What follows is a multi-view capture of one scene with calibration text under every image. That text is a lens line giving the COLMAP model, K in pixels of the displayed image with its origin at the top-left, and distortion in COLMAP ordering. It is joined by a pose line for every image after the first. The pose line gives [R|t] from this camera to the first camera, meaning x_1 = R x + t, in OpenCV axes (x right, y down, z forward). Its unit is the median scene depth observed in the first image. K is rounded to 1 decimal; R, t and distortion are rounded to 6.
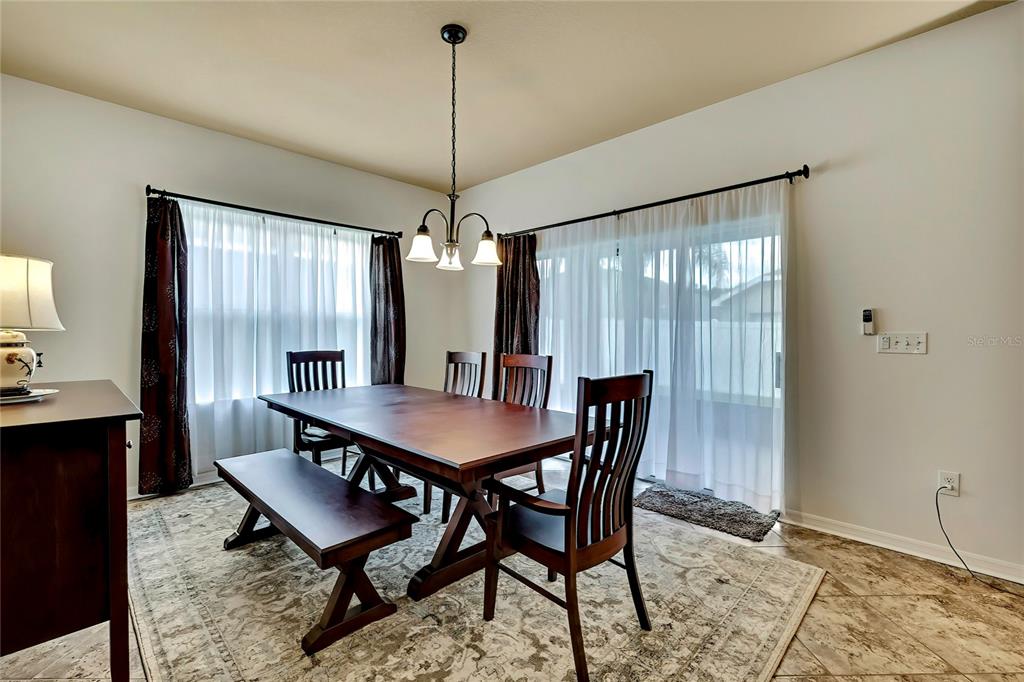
lens RADIAL K [[438.9, 0, 507.2], [0, 438.9, 340.5], [0, 0, 1]] dist [-0.013647, 0.001777]
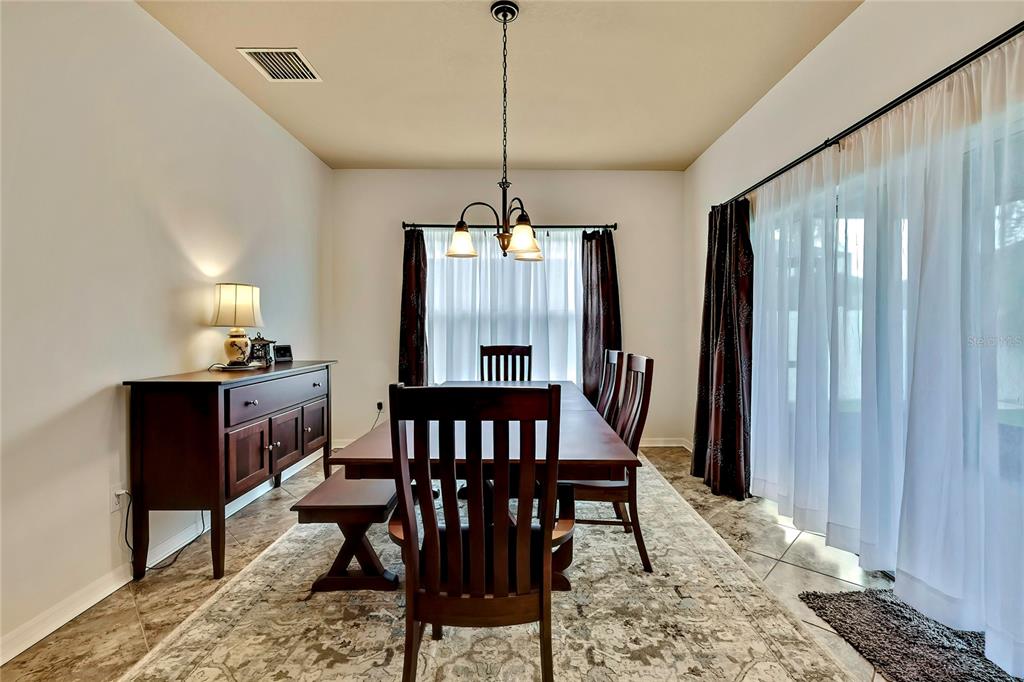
lens RADIAL K [[438.9, 0, 514.5], [0, 438.9, 334.5], [0, 0, 1]] dist [-0.013647, 0.001777]
pose [[0.722898, 0.008904, -0.690897, 0.335919], [-0.012255, 0.999925, 0.000064, -0.004009], [0.690846, 0.008421, 0.722953, 0.207908]]
